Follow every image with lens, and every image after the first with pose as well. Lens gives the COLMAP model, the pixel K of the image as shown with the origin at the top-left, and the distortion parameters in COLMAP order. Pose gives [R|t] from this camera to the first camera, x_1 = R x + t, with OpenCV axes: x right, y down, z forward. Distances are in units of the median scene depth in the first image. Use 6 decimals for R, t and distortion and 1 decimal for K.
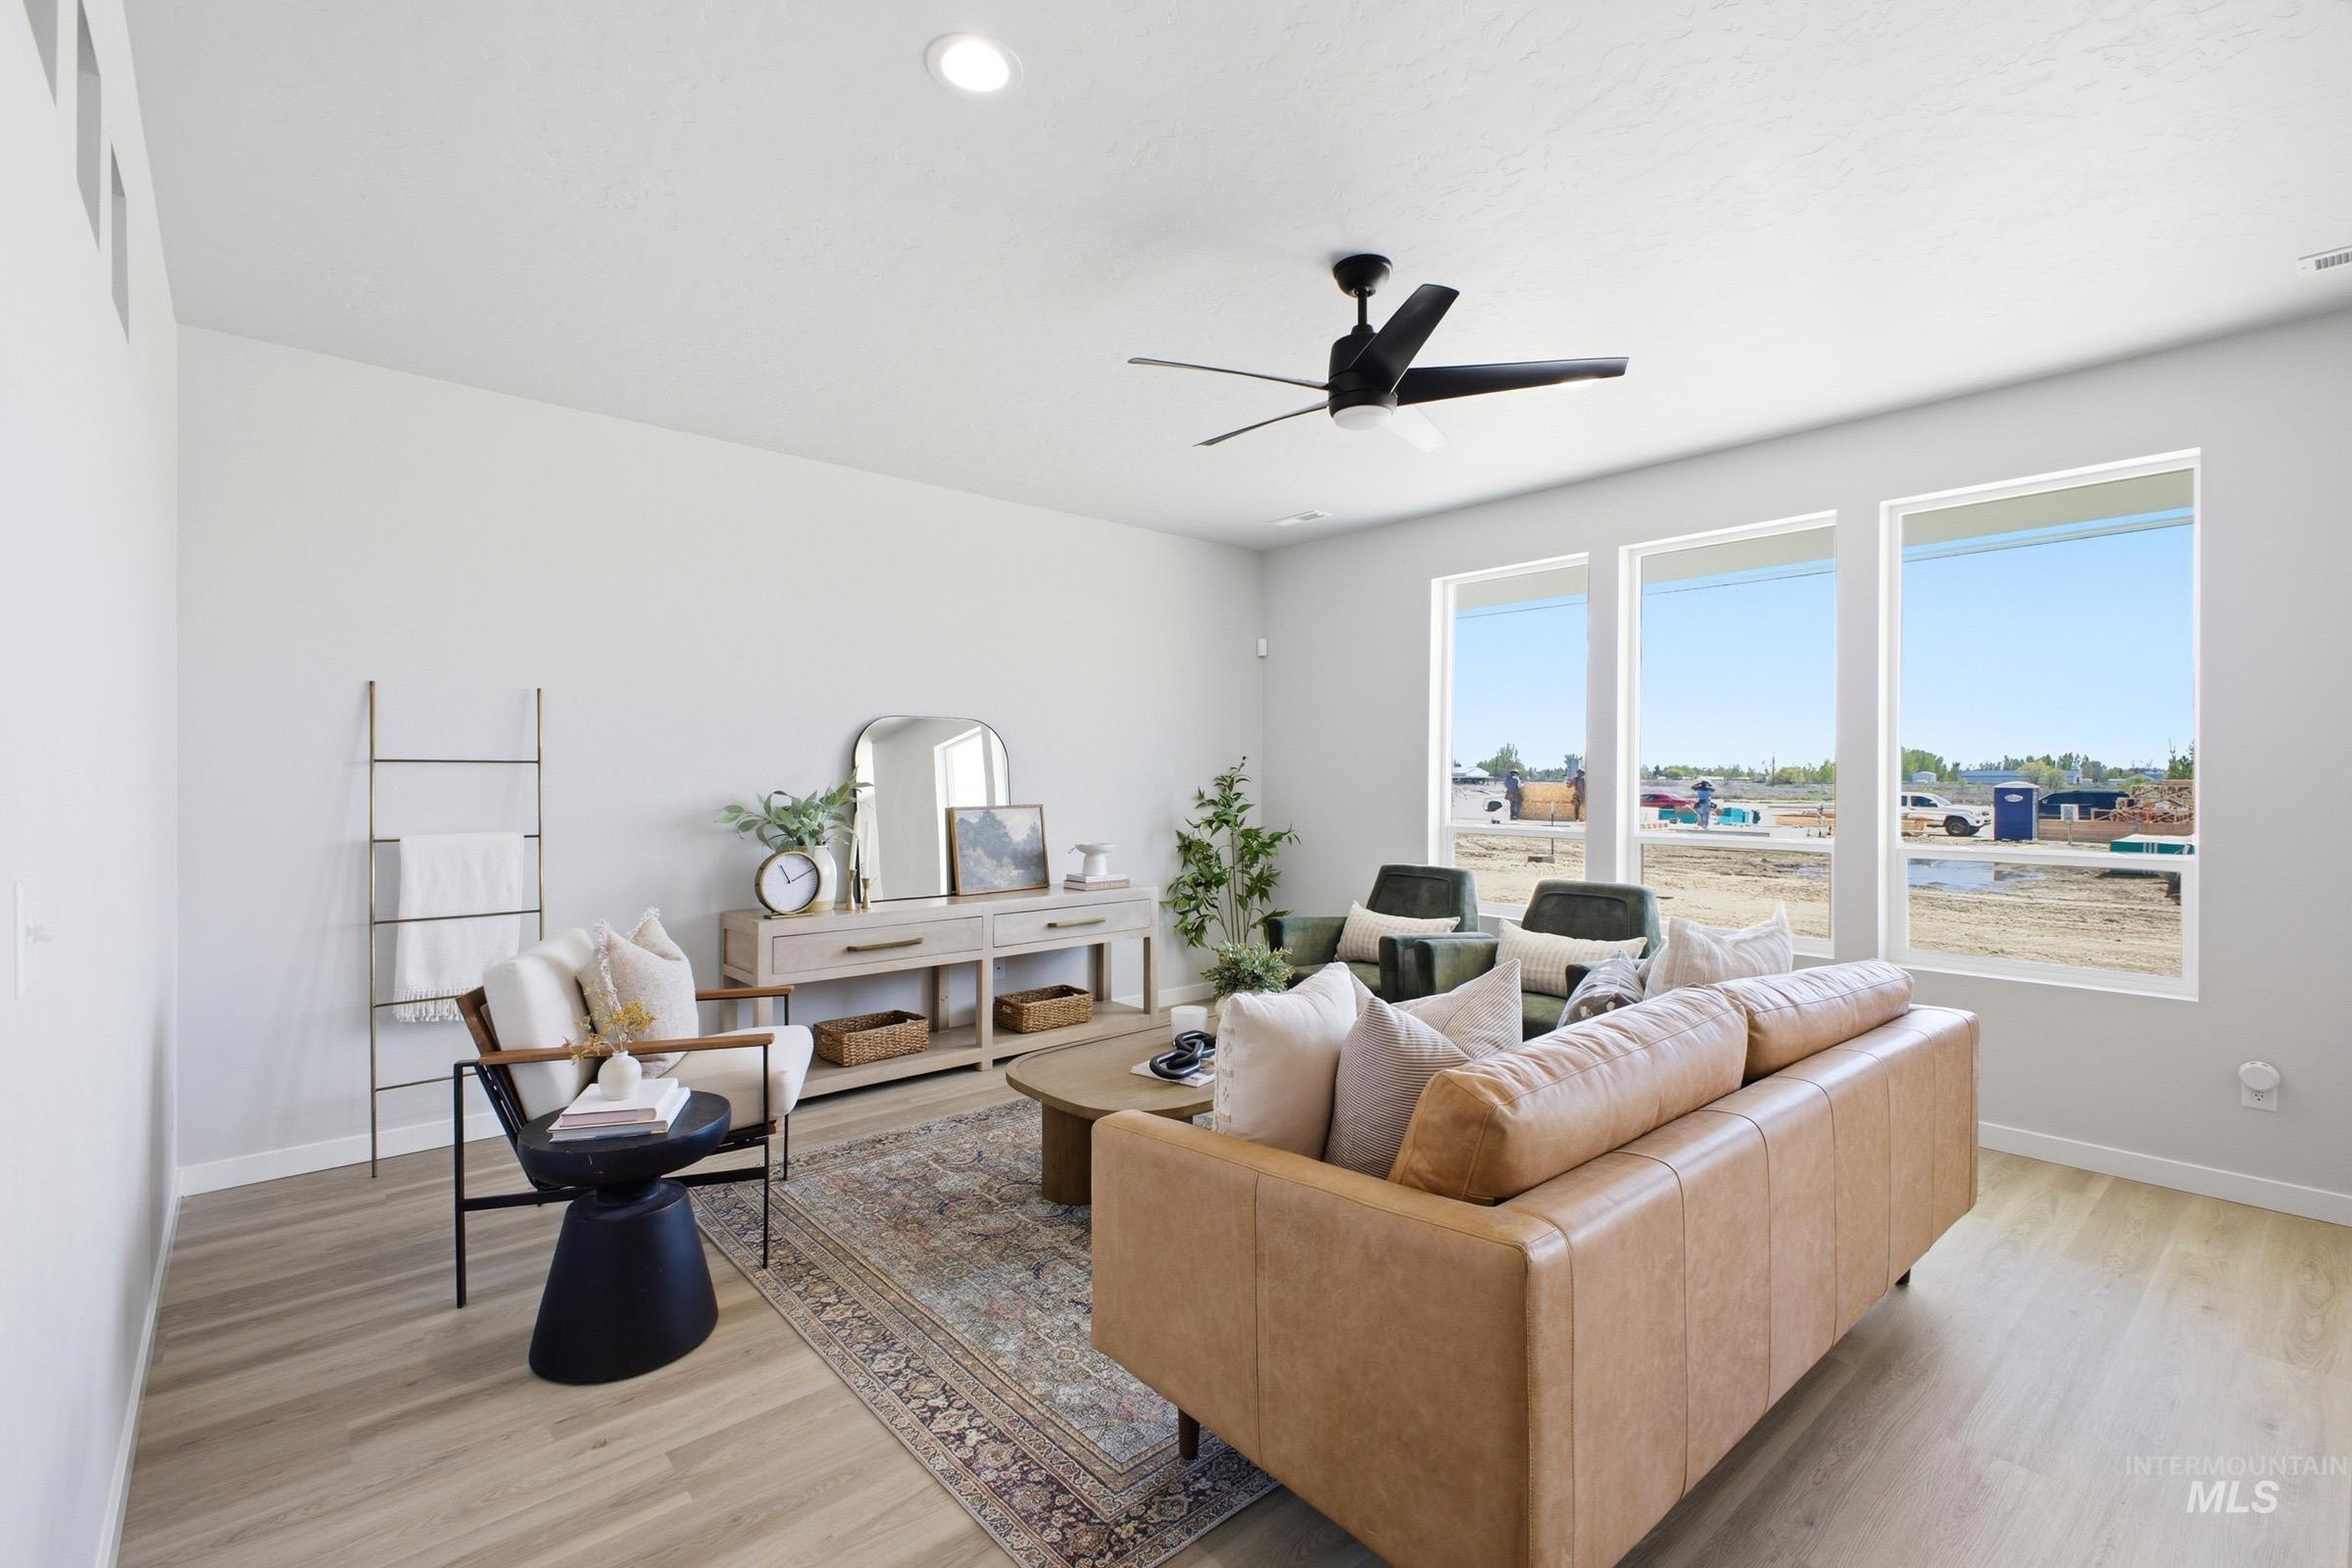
lens RADIAL K [[1035.0, 0, 1185.2], [0, 1035.0, 782.9], [0, 0, 1]] dist [0.024910, -0.001017]
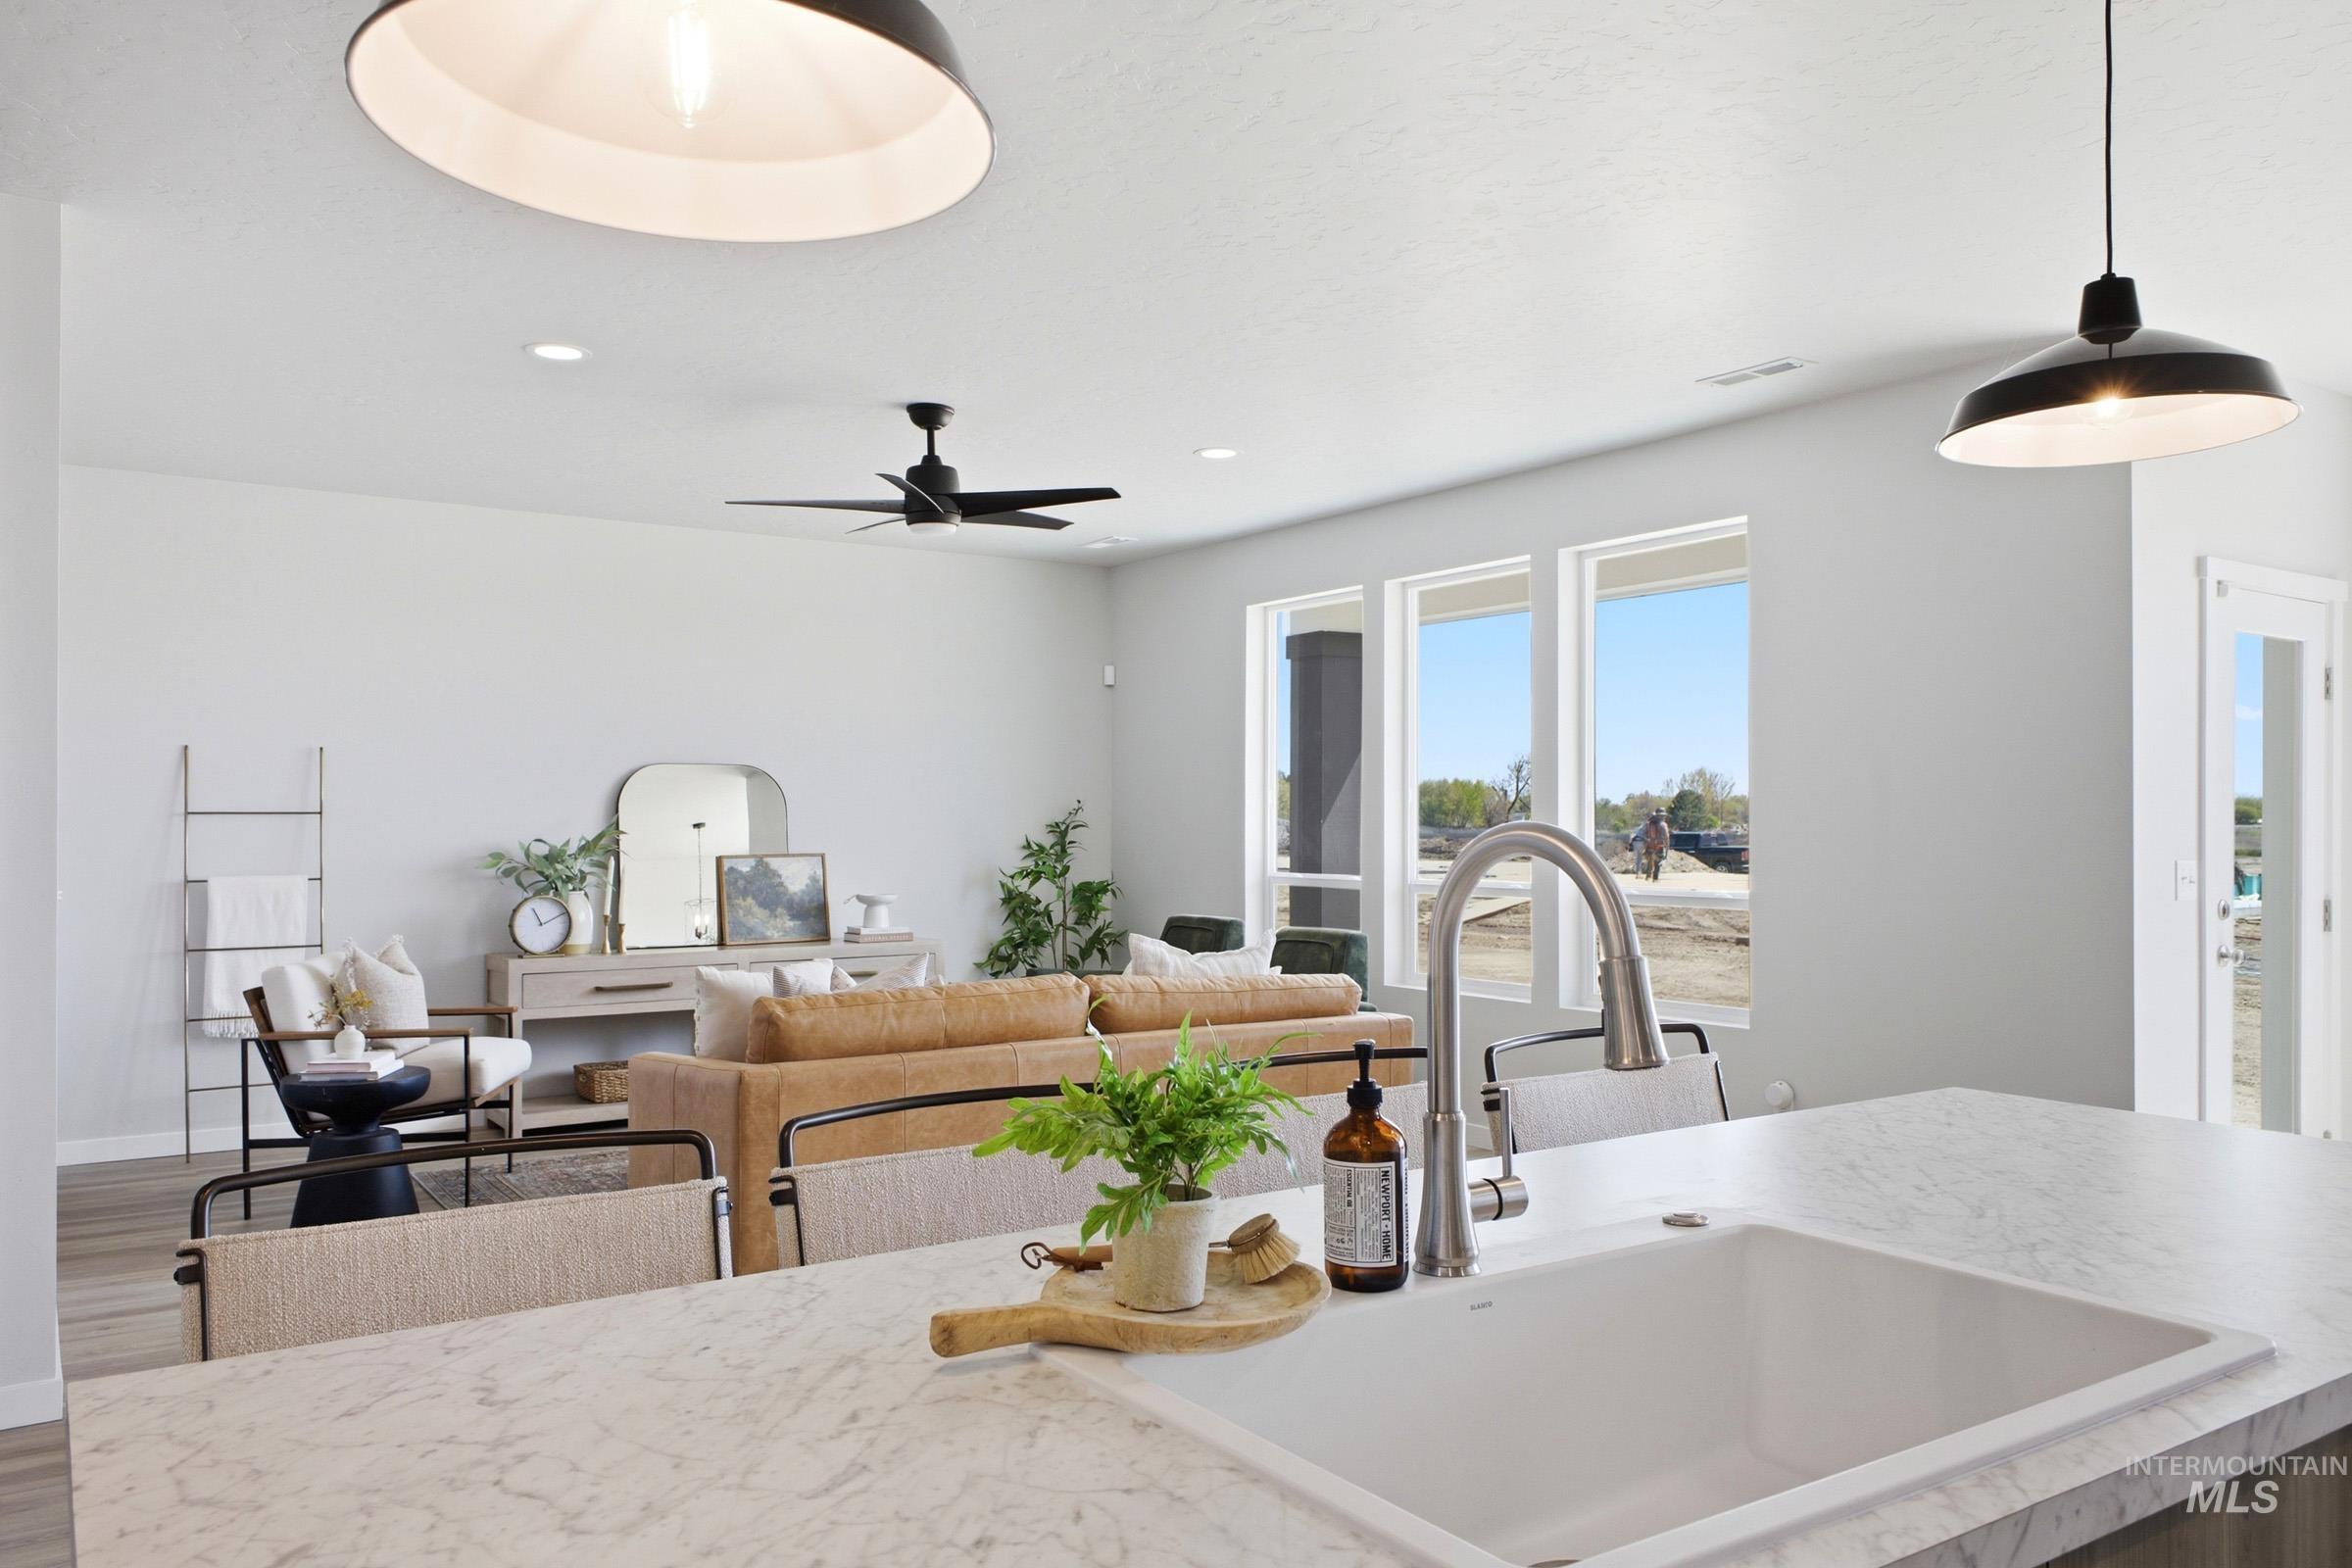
lens RADIAL K [[1708.1, 0, 1195.0], [0, 1708.1, 812.5], [0, 0, 1]] dist [0.006036, 0.003016]
pose [[0.992229, -0.004422, -0.124345, 0.478825], [0.002957, 0.999924, -0.011960, 0.003870], [0.124389, 0.011499, 0.992167, -0.623818]]
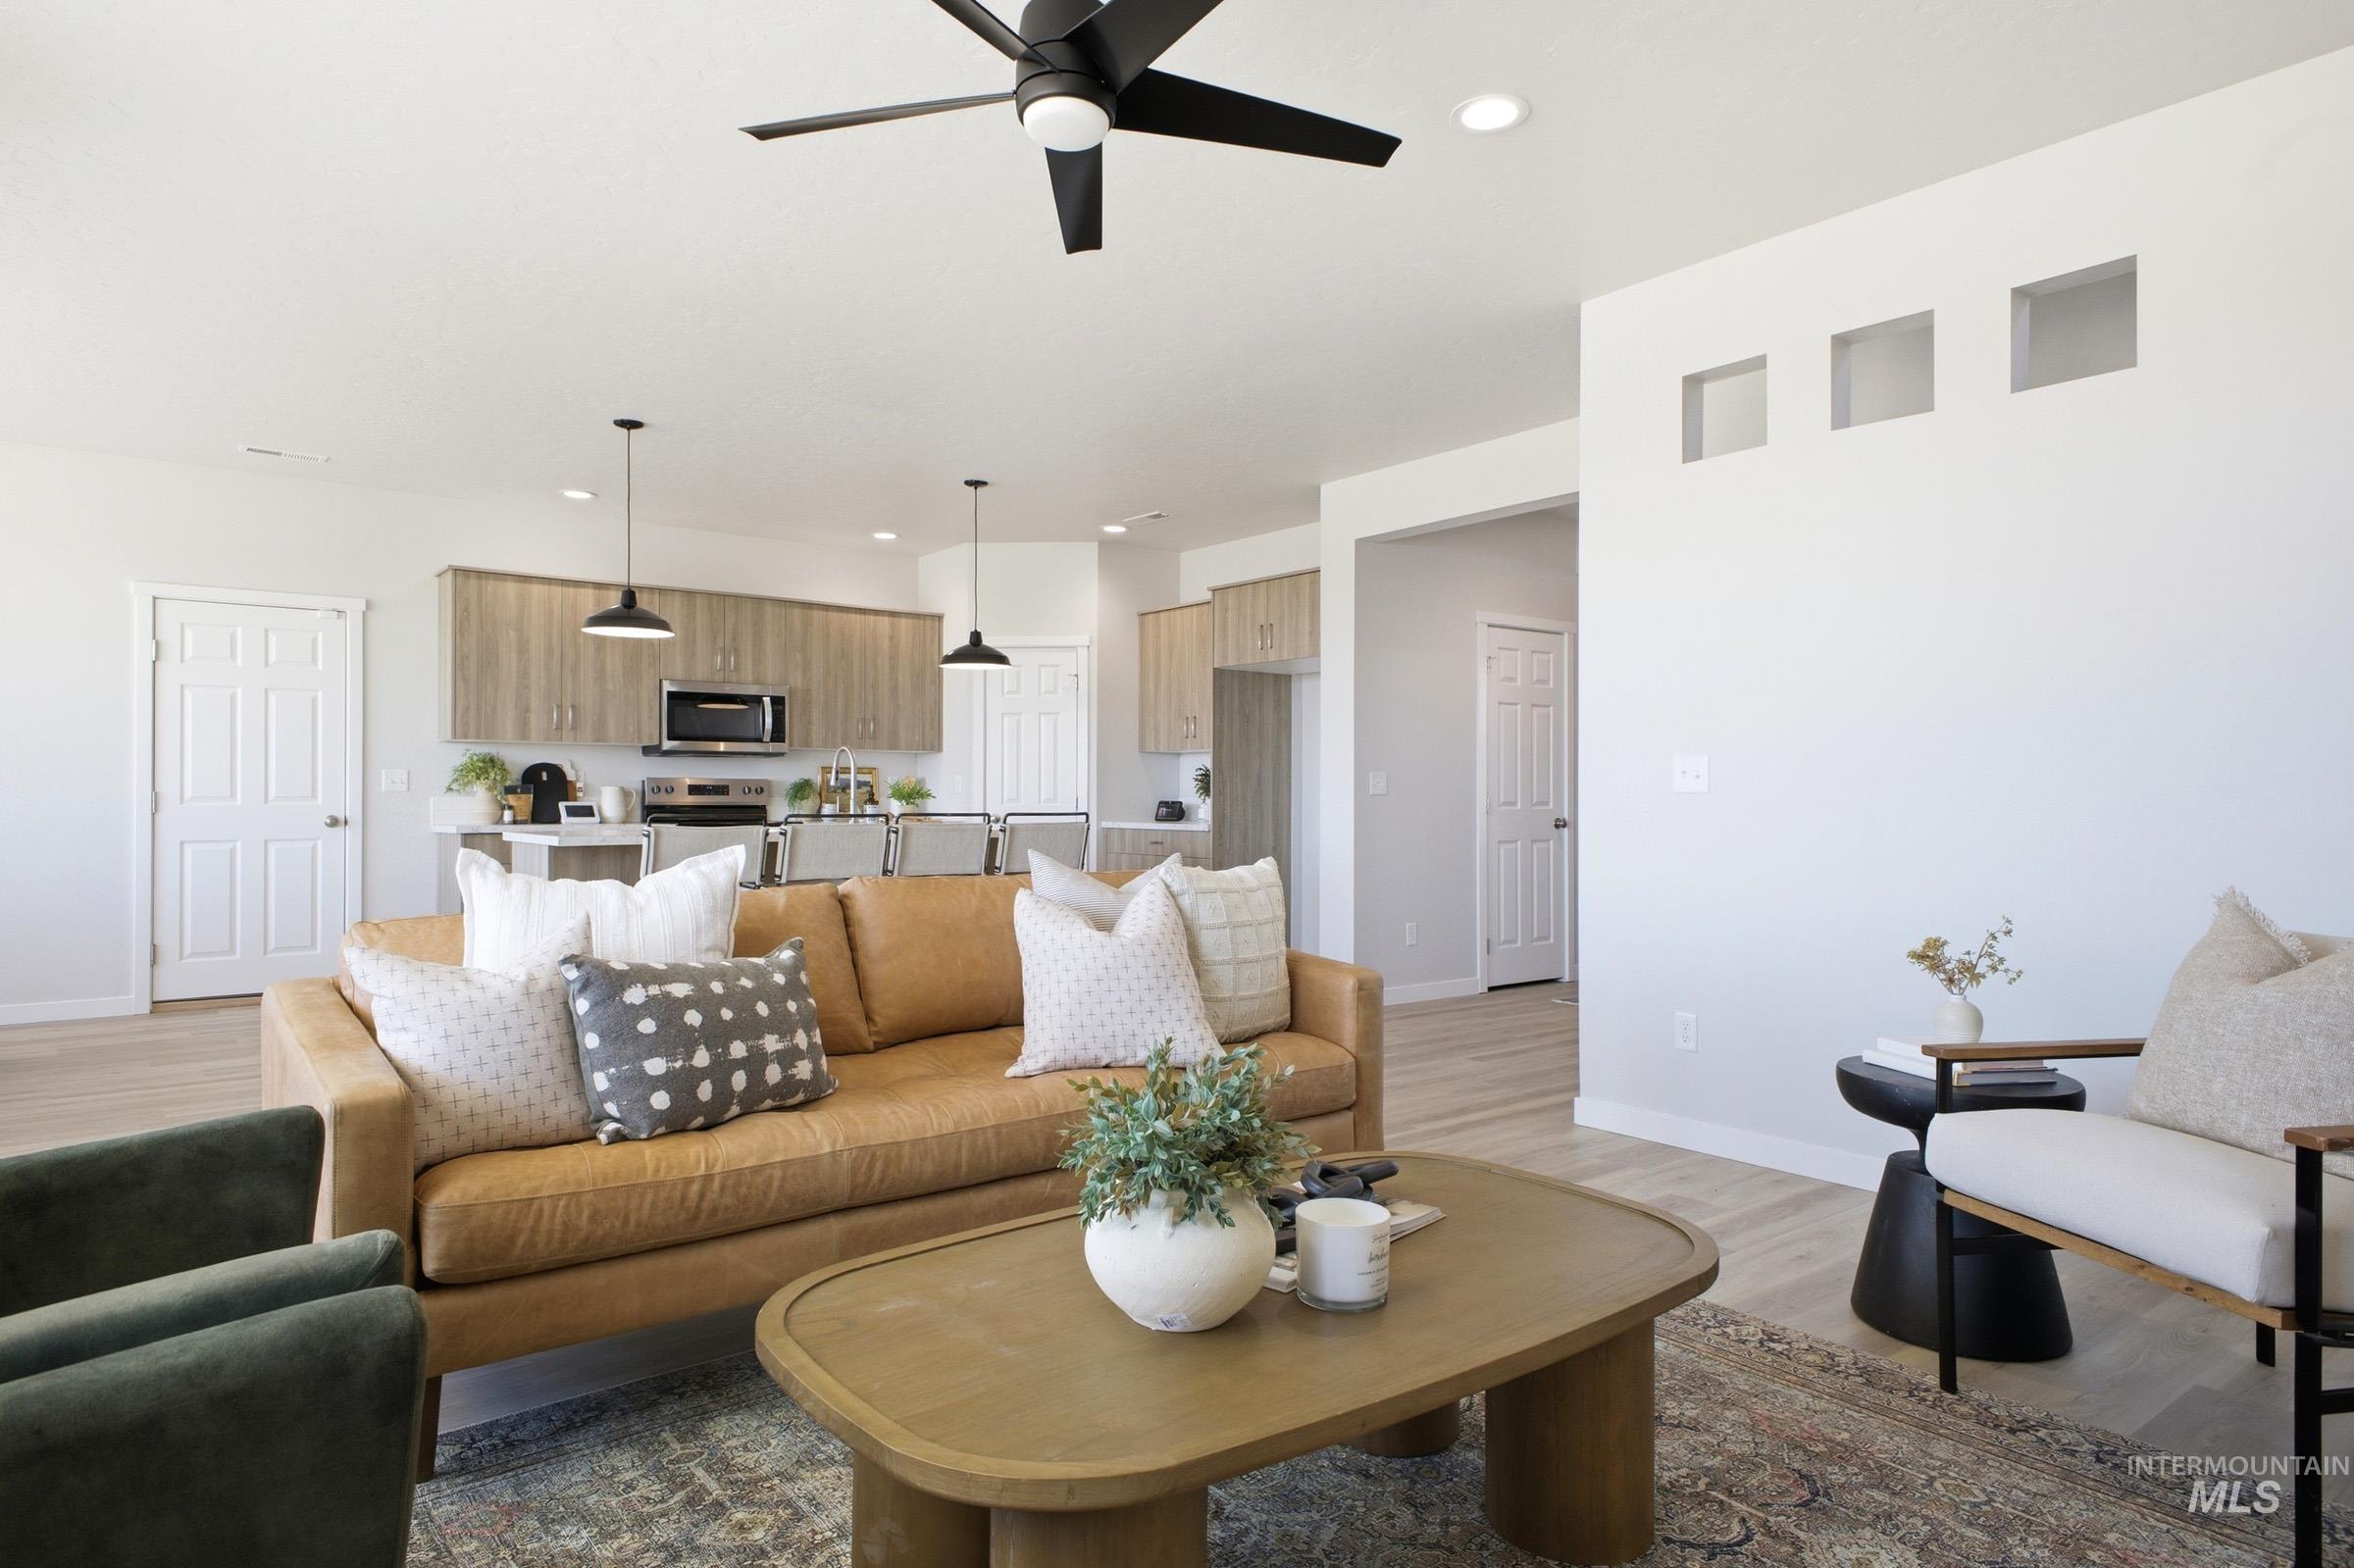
lens RADIAL K [[1360.4, 0, 1177.4], [0, 1360.4, 791.9], [0, 0, 1]] dist [0.005447, 0.000850]
pose [[-0.998016, 0.000697, 0.062962, 0.026748], [0.000629, 0.999999, -0.001099, 0.048646], [-0.062963, -0.001058, -0.998015, 1.234276]]
